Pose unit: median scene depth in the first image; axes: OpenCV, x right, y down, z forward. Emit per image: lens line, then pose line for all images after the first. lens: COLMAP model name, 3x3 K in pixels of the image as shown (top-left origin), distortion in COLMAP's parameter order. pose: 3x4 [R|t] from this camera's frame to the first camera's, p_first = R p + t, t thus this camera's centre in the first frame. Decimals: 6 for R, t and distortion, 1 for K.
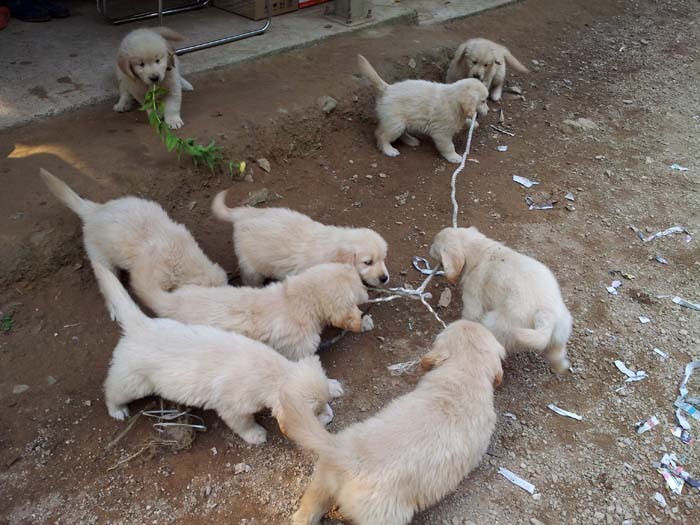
lens RADIAL K [[634.3, 0, 350.0], [0, 634.3, 262.5], [0, 0, 1]] dist [-0.012230, 0.002750]
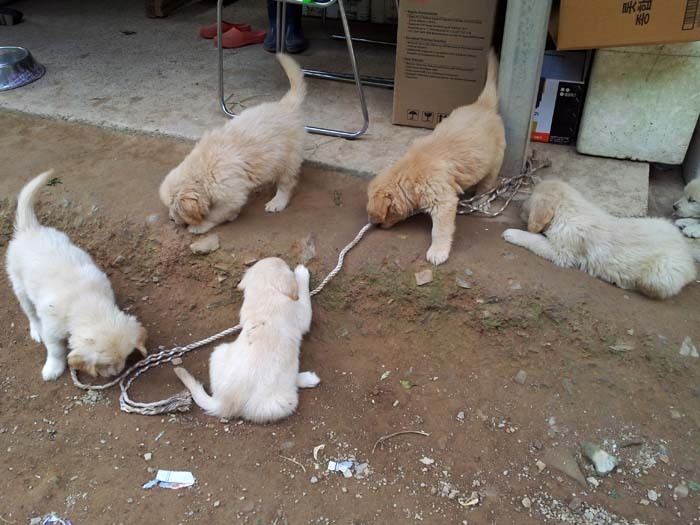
lens RADIAL K [[634.3, 0, 350.0], [0, 634.3, 262.5], [0, 0, 1]] dist [-0.012230, 0.002750]
pose [[0.358764, 0.498756, -0.789006, 0.613464], [-0.536982, 0.801680, 0.262600, -0.520386], [0.763504, 0.329471, 0.555437, 0.752348]]
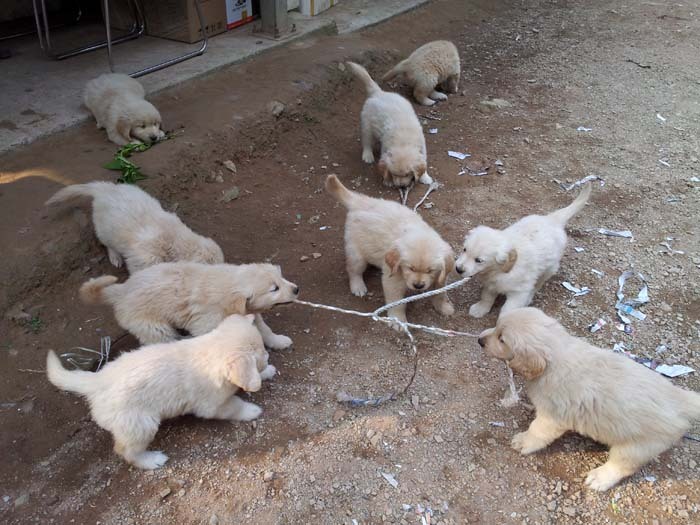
lens RADIAL K [[634.3, 0, 350.0], [0, 634.3, 262.5], [0, 0, 1]] dist [-0.012230, 0.002750]
pose [[0.982995, -0.141493, 0.117049, -0.077633], [0.145435, 0.989031, -0.025803, 0.064483], [-0.112114, 0.042388, 0.992791, -0.100906]]
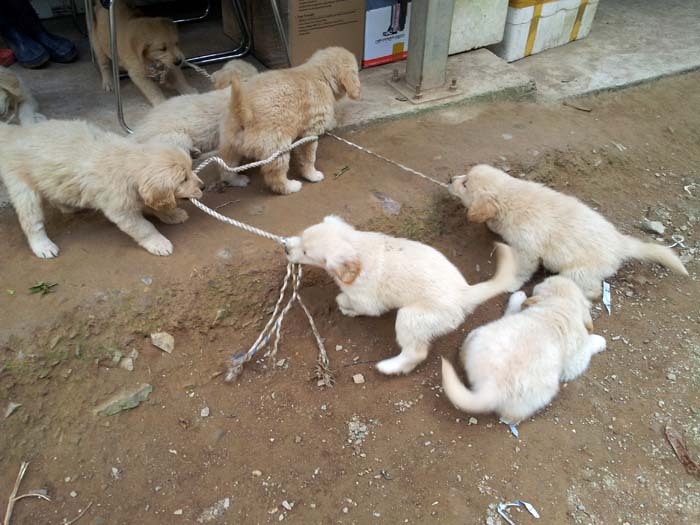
lens RADIAL K [[634.3, 0, 350.0], [0, 634.3, 262.5], [0, 0, 1]] dist [-0.012230, 0.002750]
pose [[0.937346, 0.171525, -0.303251, 0.220135], [-0.165652, 0.985148, 0.045191, -0.277229], [0.306498, 0.007874, 0.951839, 0.393438]]
